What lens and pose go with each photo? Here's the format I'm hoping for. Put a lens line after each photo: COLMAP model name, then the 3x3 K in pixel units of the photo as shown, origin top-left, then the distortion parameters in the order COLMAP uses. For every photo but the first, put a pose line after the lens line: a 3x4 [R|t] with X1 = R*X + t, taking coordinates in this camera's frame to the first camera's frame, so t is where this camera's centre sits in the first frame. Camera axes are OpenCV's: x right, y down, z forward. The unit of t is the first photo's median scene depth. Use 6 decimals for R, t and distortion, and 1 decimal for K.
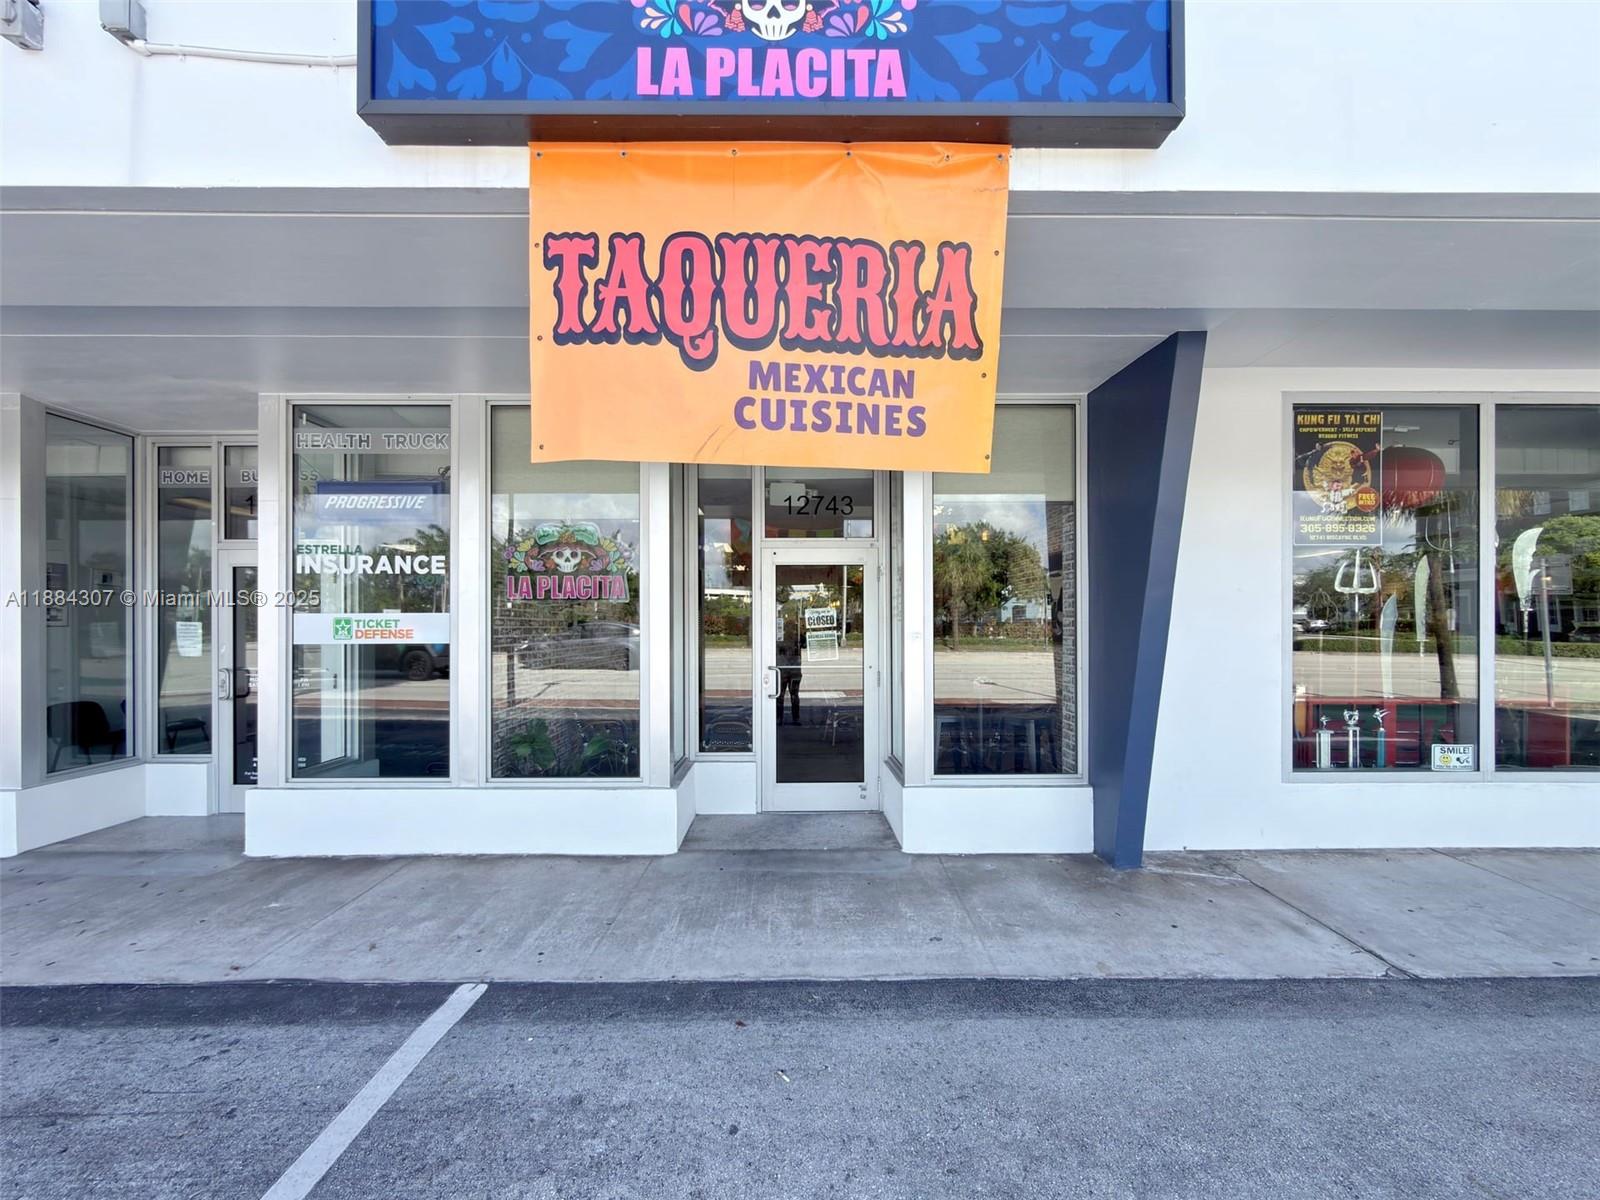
lens RADIAL K [[643.6, 0, 798.3], [0, 643.6, 618.4], [0, 0, 1]] dist [-0.000637, 0.000001]
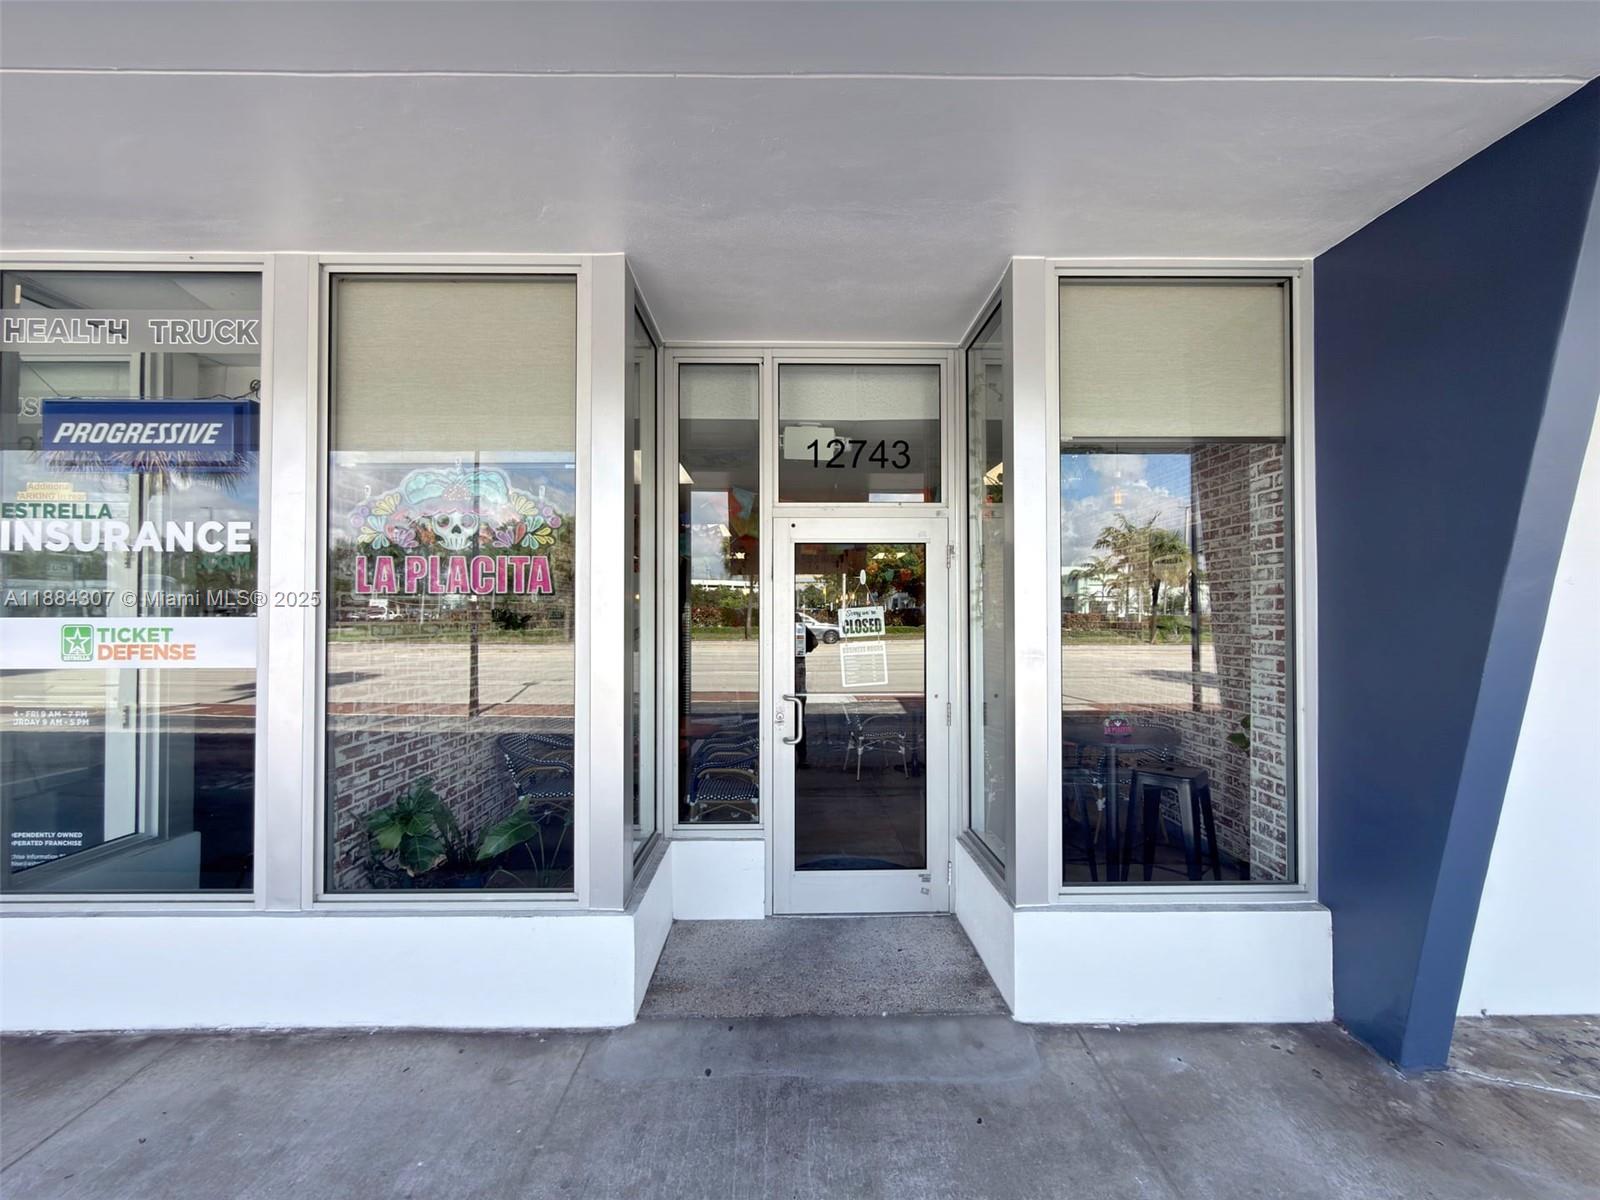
lens RADIAL K [[641.7, 0, 801.1], [0, 641.7, 600.6], [0, 0, 1]] dist [0.000117, 0.000157]
pose [[0.999967, 0.002008, 0.007834, -0.039893], [-0.001900, 0.999904, -0.013702, -0.016623], [-0.007861, 0.013686, 0.999875, 0.398039]]
